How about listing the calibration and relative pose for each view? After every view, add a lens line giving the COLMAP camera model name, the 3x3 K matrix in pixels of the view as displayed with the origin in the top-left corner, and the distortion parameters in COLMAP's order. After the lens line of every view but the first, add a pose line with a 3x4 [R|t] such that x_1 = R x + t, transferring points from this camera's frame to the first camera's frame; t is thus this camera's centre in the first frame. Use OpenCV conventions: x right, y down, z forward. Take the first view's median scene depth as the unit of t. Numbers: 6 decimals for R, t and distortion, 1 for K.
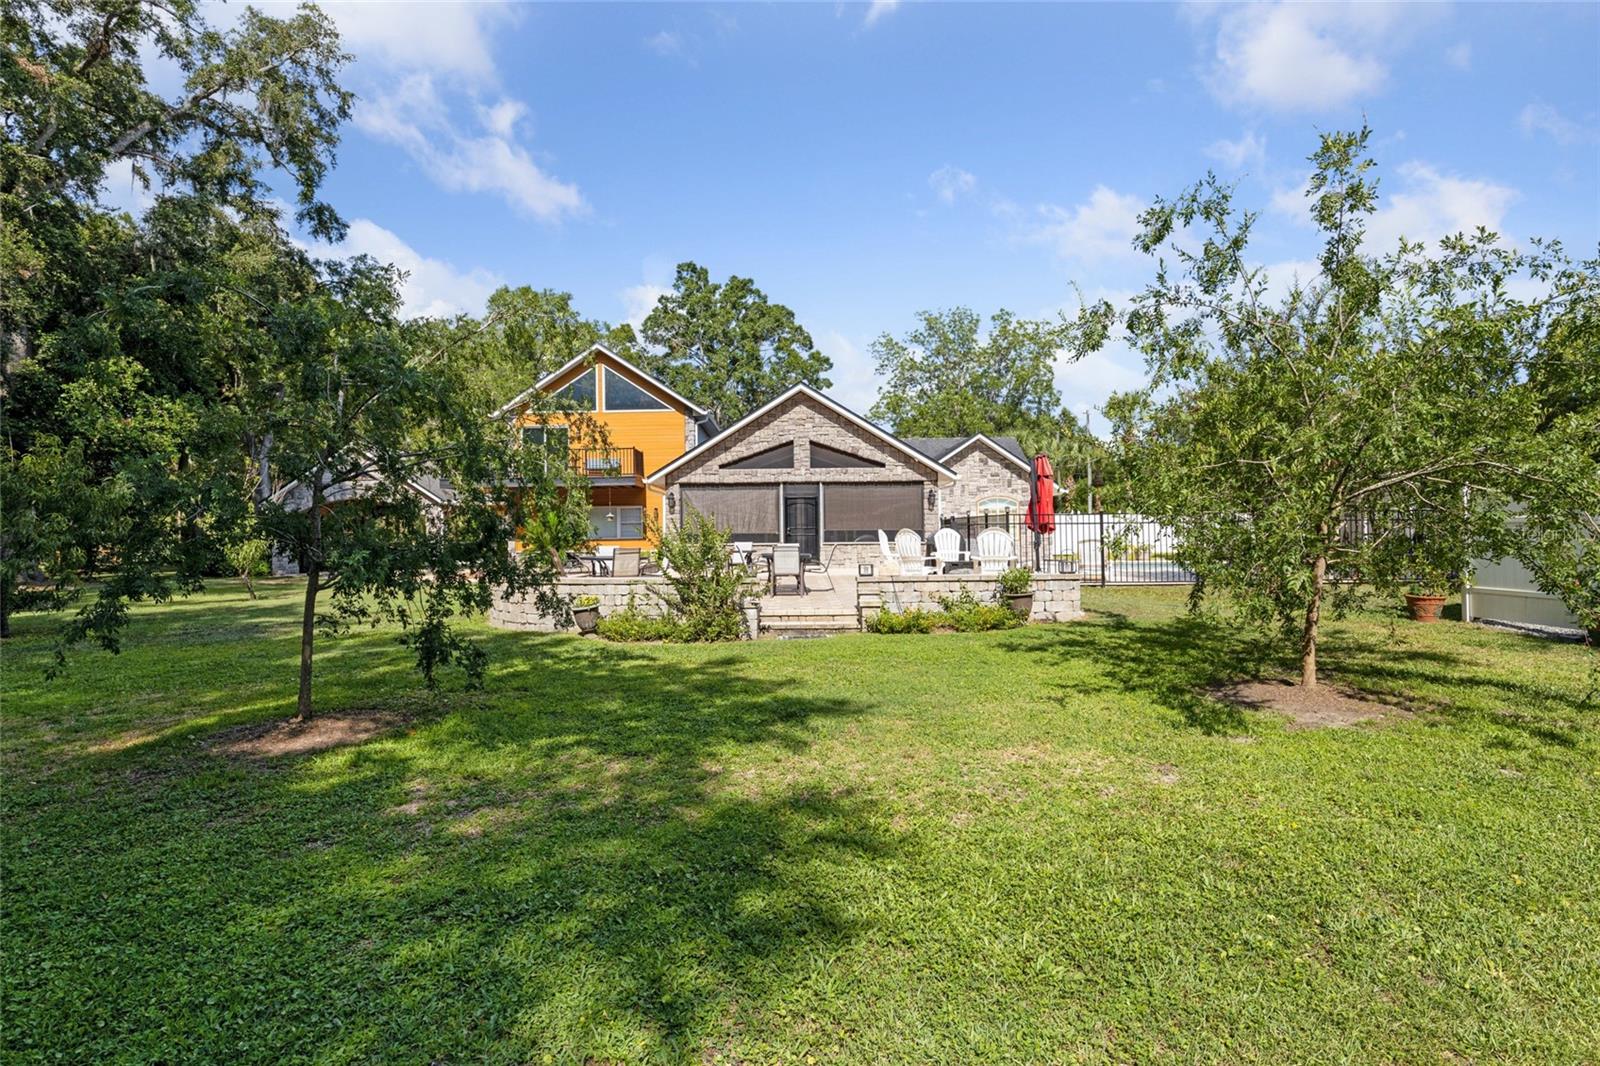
lens RADIAL K [[830.9, 0, 800.6], [0, 830.9, 530.0], [0, 0, 1]] dist [-0.000870, -0.000192]
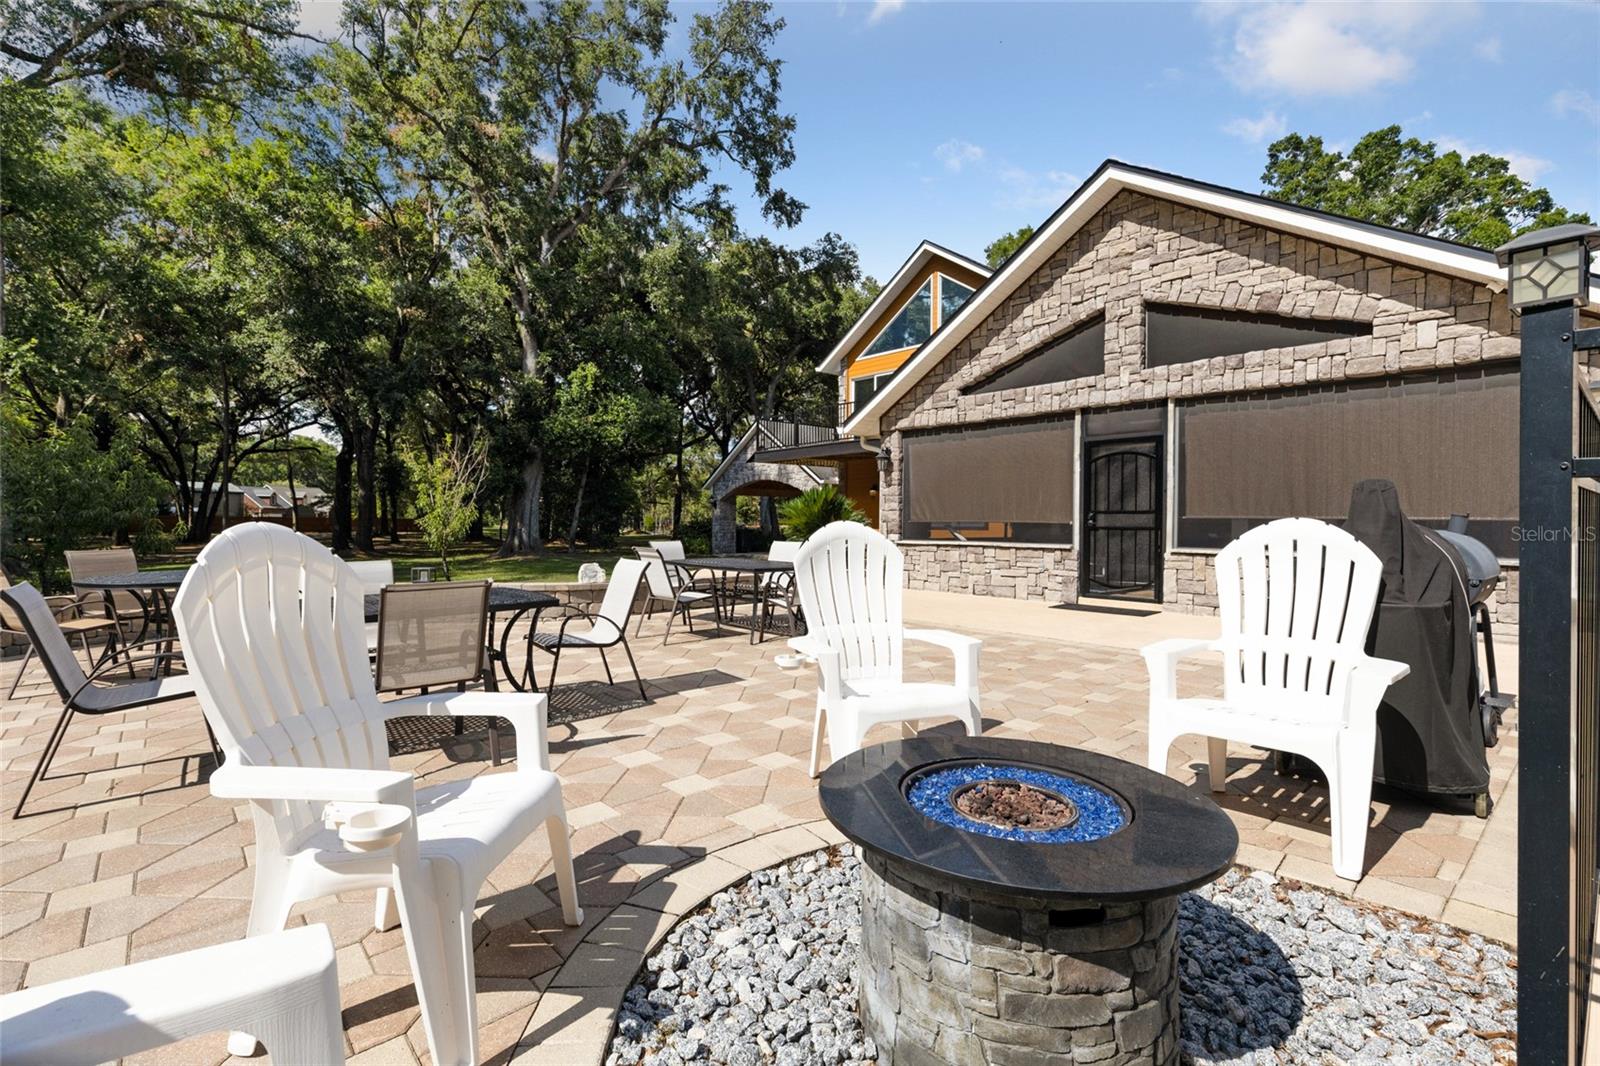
lens RADIAL K [[716.1, 0, 799.1], [0, 716.1, 537.2], [0, 0, 1]] dist [0.001228, -0.000505]
pose [[0.644365, 0.030812, -0.764097, 0.177298], [-0.001411, 0.999234, 0.039105, -0.003466], [0.764717, -0.024119, 0.643915, 0.633012]]
